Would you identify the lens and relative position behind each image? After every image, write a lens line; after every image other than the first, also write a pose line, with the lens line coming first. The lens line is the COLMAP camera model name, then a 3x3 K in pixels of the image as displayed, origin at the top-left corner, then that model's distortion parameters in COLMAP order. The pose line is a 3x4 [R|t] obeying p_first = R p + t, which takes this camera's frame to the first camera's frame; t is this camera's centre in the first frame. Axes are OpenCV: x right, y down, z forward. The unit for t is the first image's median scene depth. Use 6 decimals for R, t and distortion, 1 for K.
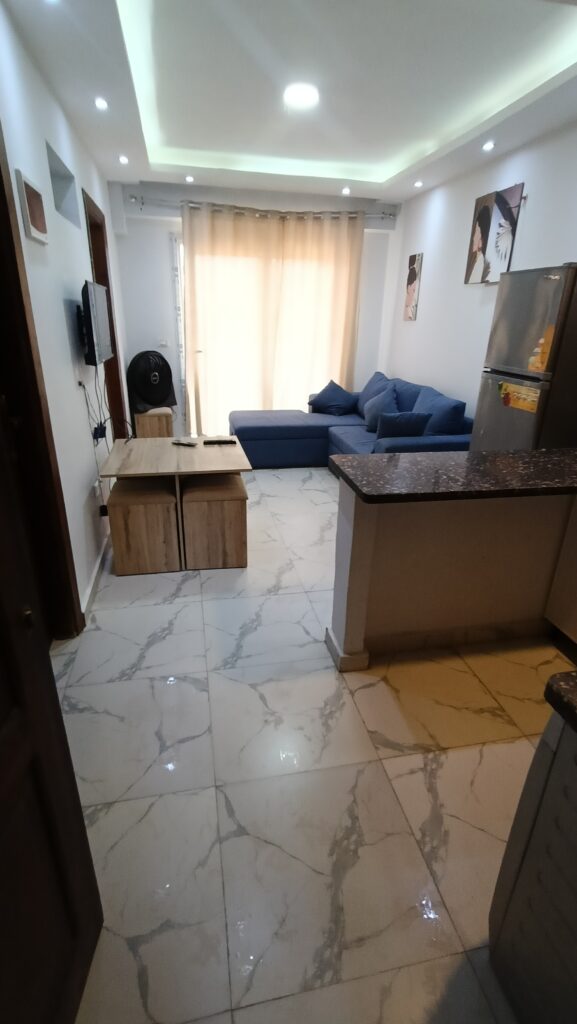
lens RADIAL K [[491.3, 0, 283.8], [0, 491.3, 522.6], [0, 0, 1]] dist [0.000001, 0.014162]
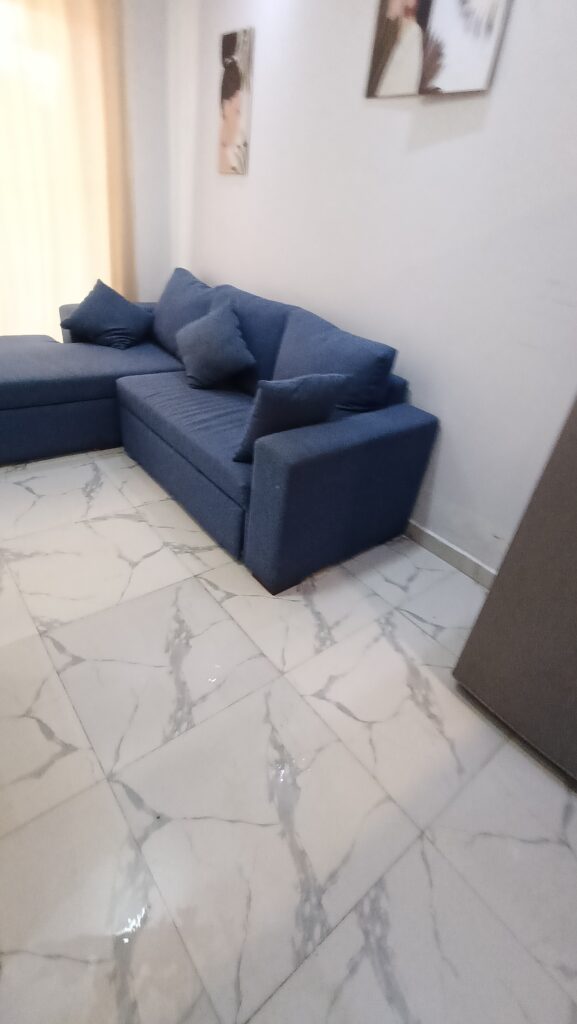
lens RADIAL K [[469.5, 0, 288.5], [0, 469.5, 512.0], [0, 0, 1]] dist [0.007860, 0.000128]
pose [[0.879002, -0.177919, 0.442381, 0.004055], [0.087790, 0.972303, 0.216608, -0.147978], [-0.468667, -0.151562, 0.870276, 0.445597]]
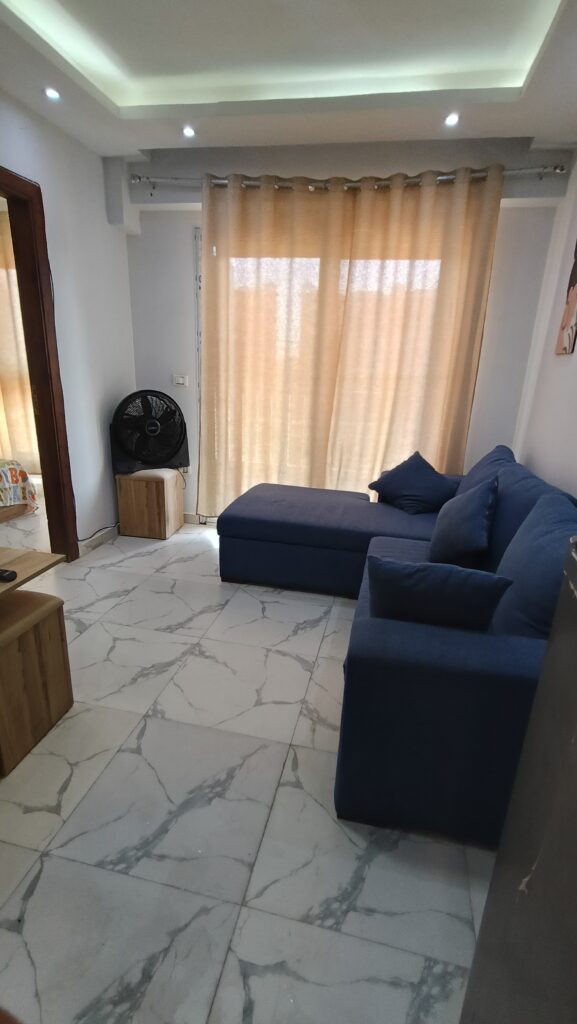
lens RADIAL K [[491.3, 0, 283.8], [0, 491.3, 522.6], [0, 0, 1]] dist [0.000001, 0.014162]
pose [[0.918530, 0.144467, -0.368010, 0.204883], [-0.178150, 0.982229, -0.059065, -0.159863], [0.352937, 0.119814, 0.927944, 0.448505]]
